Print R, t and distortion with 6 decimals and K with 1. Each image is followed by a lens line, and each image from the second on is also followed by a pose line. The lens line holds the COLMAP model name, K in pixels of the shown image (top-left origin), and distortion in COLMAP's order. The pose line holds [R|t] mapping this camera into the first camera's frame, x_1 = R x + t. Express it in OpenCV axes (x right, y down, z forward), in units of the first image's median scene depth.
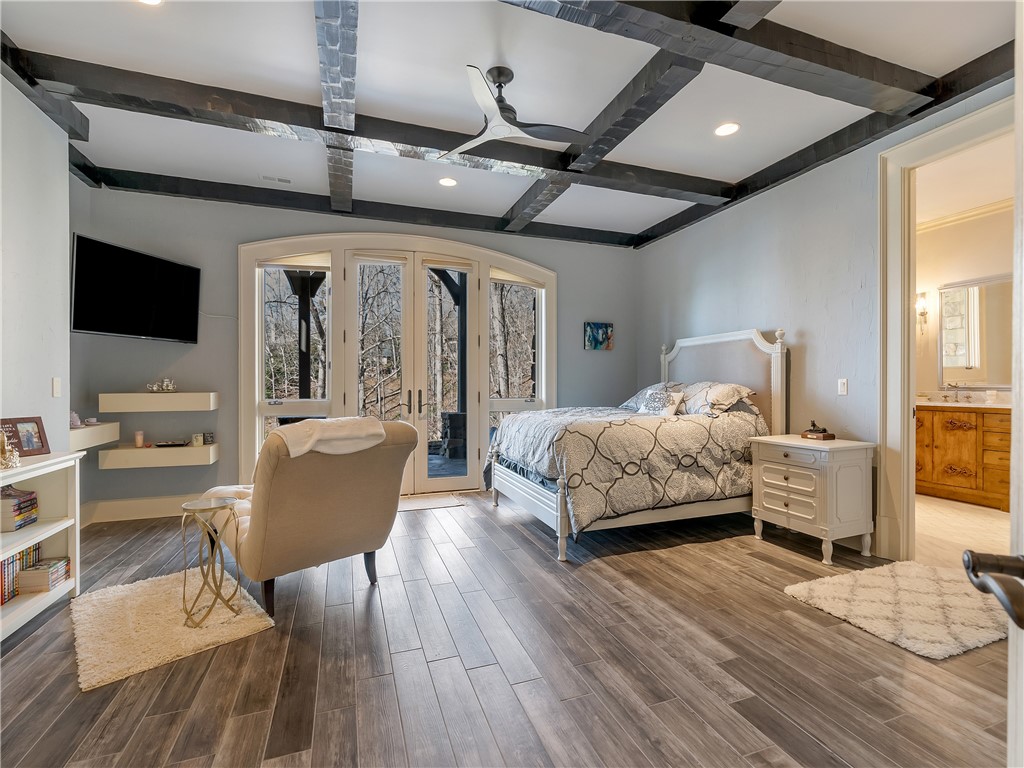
lens RADIAL K [[465.7, 0, 514.3], [0, 465.7, 383.6], [0, 0, 1]] dist [-0.005694, 0.000691]
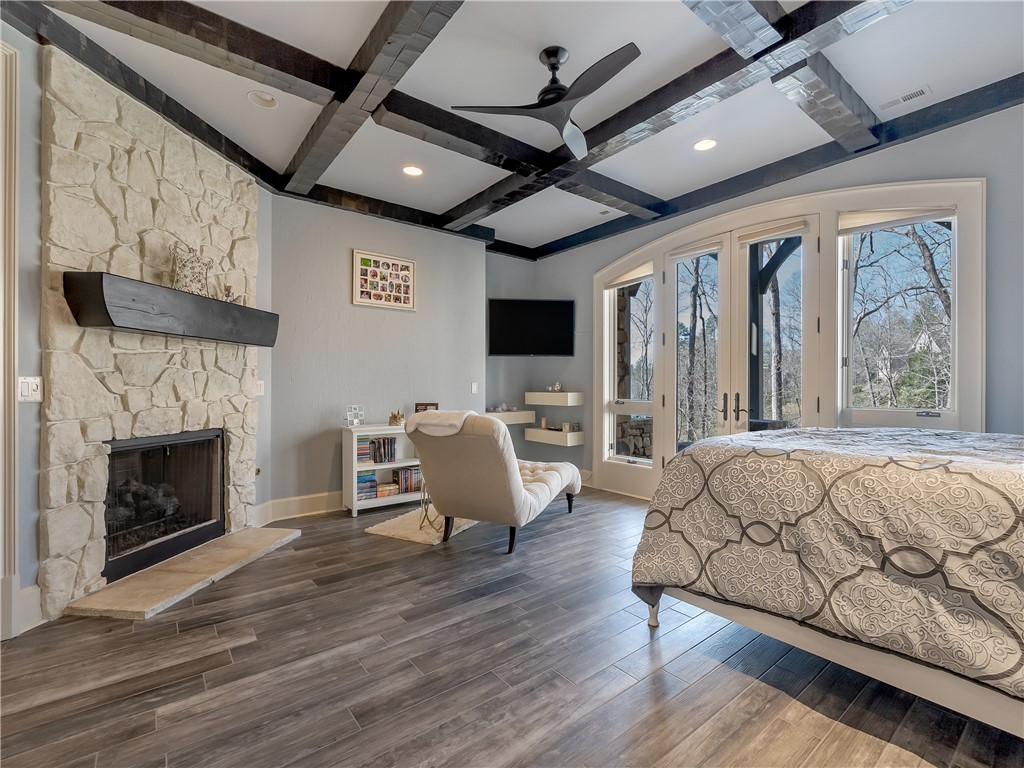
lens RADIAL K [[465.7, 0, 514.1], [0, 465.7, 385.0], [0, 0, 1]] dist [-0.005694, 0.000691]
pose [[0.311542, -0.002679, -0.950229, 0.692009], [0.000168, 0.999996, -0.002764, 0.001359], [0.950232, 0.000702, 0.311541, 0.526535]]
